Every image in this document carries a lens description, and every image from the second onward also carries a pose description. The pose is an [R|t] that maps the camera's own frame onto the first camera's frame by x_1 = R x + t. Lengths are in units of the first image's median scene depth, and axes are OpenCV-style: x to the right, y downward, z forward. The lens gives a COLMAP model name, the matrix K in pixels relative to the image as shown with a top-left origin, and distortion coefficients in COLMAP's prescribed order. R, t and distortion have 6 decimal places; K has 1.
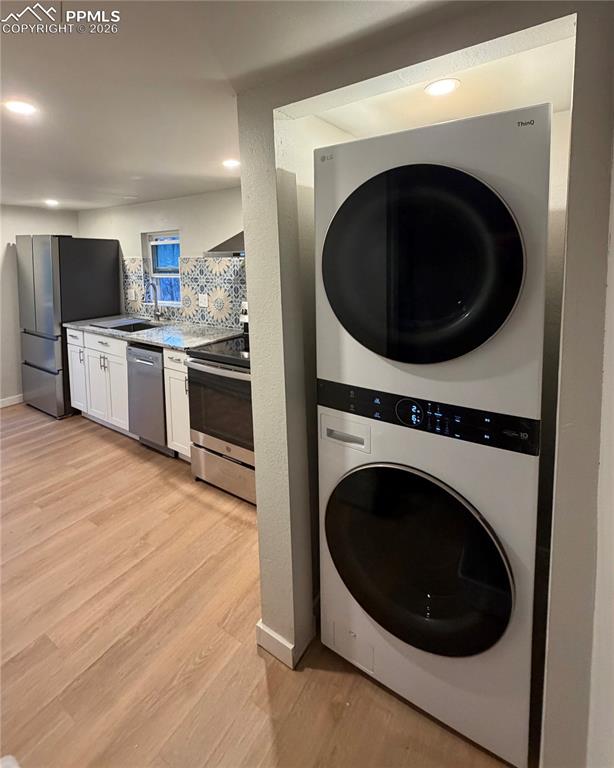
lens RADIAL K [[357.9, 0, 282.7], [0, 357.9, 293.0], [0, 0, 1]] dist [0.012783, 0.000861]
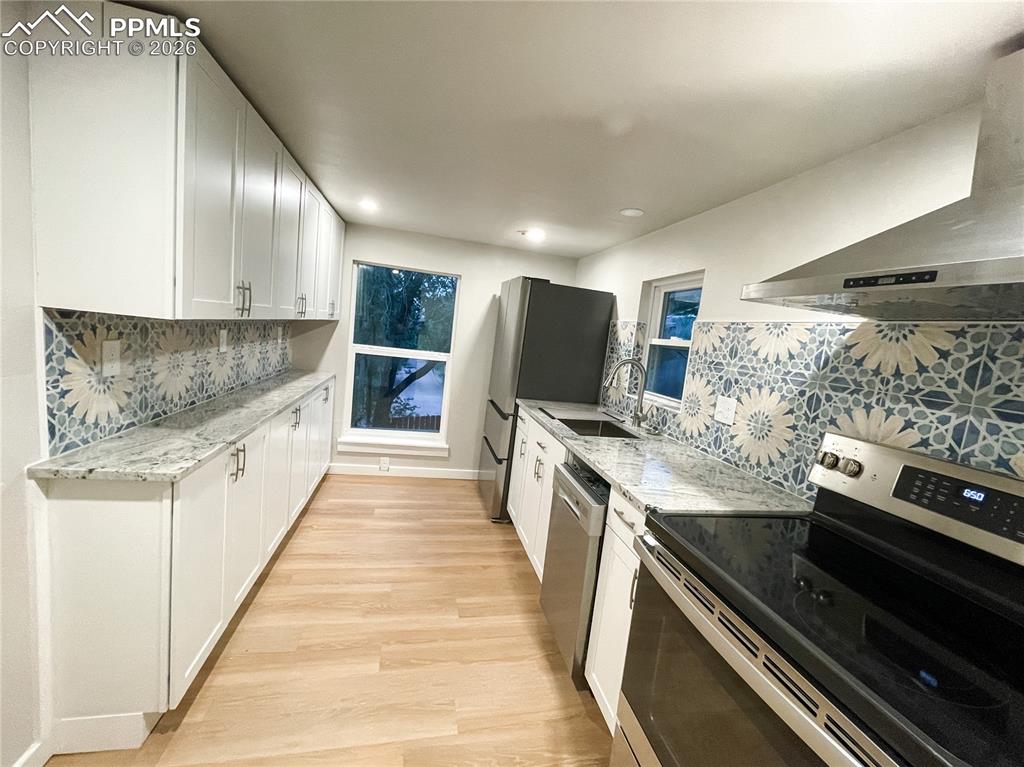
lens RADIAL K [[408.8, 0, 510.0], [0, 408.8, 381.9], [0, 0, 1]] dist [-0.008839, 0.000371]
pose [[0.722053, 0.174388, -0.669499, -0.067744], [-0.185188, 0.981116, 0.055832, 0.006597], [0.666593, 0.083669, 0.740712, 0.387875]]
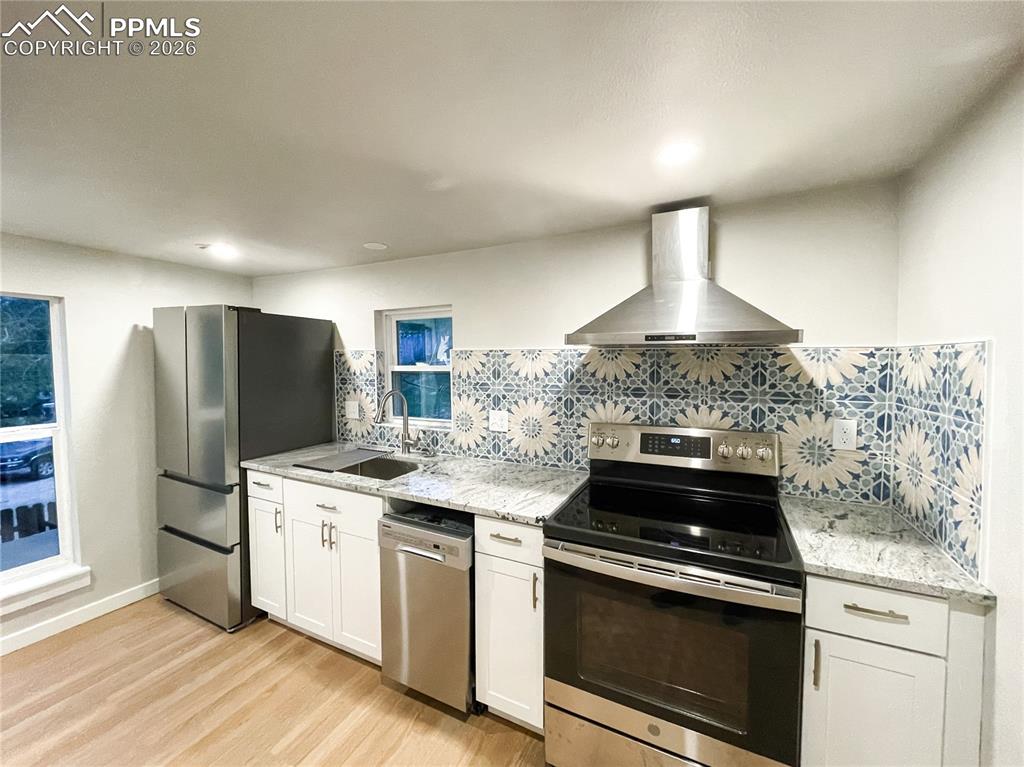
lens RADIAL K [[408.8, 0, 512.8], [0, 408.8, 381.3], [0, 0, 1]] dist [-0.008839, 0.000371]
pose [[0.990200, 0.004481, 0.139584, -0.293667], [0.001950, 0.998944, -0.045899, -0.014070], [-0.139642, 0.045721, 0.989146, 0.311076]]
